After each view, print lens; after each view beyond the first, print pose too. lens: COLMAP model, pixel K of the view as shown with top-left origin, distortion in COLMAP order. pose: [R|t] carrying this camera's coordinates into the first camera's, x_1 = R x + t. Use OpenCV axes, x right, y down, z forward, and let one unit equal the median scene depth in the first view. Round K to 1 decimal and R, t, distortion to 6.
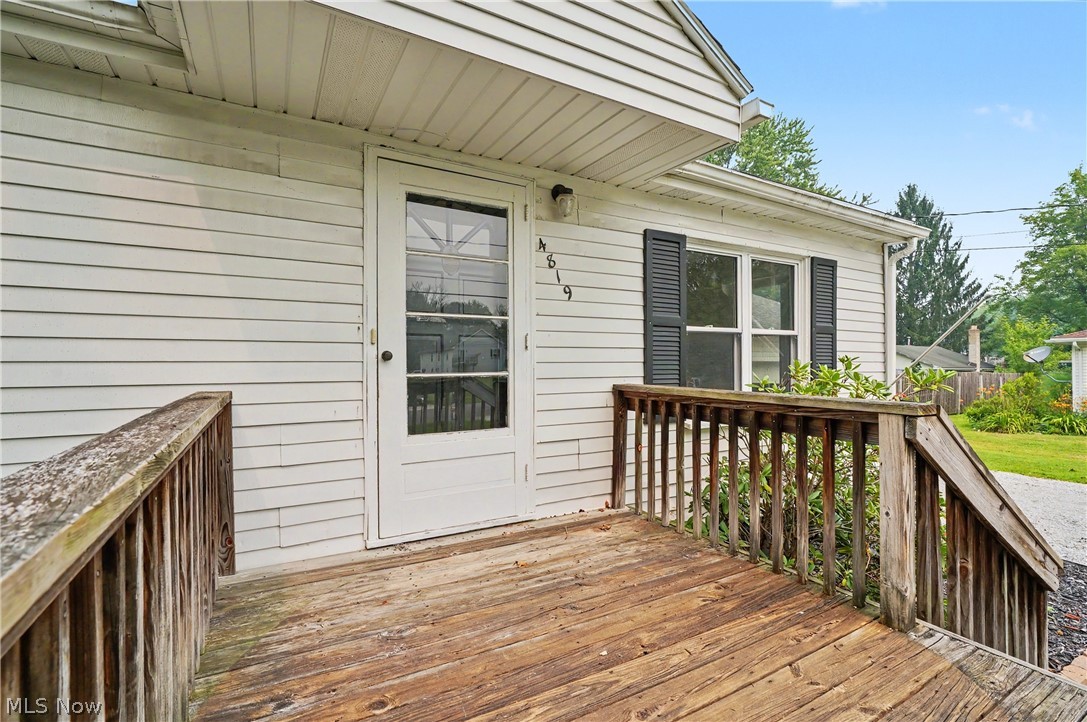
lens RADIAL K [[495.1, 0, 541.8], [0, 495.1, 357.9], [0, 0, 1]] dist [-0.000854, 0.000086]
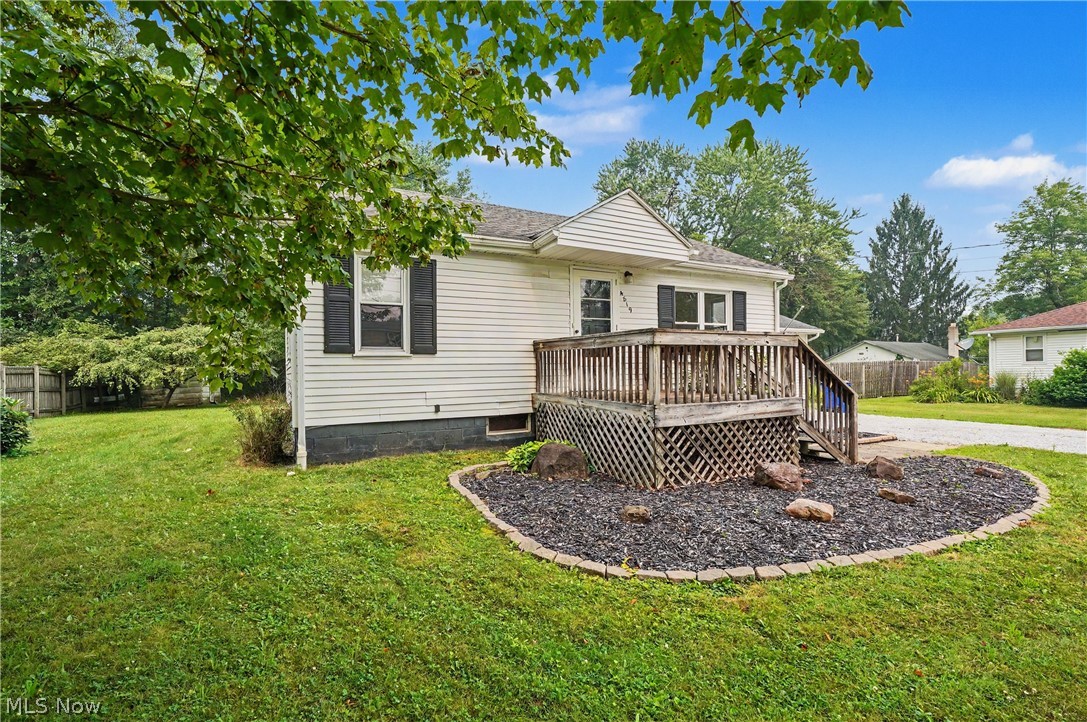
lens RADIAL K [[495.1, 0, 544.0], [0, 495.1, 371.9], [0, 0, 1]] dist [-0.000854, 0.000086]
pose [[0.999582, -0.011619, -0.026462, -0.032555], [0.012102, 0.999762, 0.018177, 0.014408], [0.026245, -0.018490, 0.999485, -0.161204]]
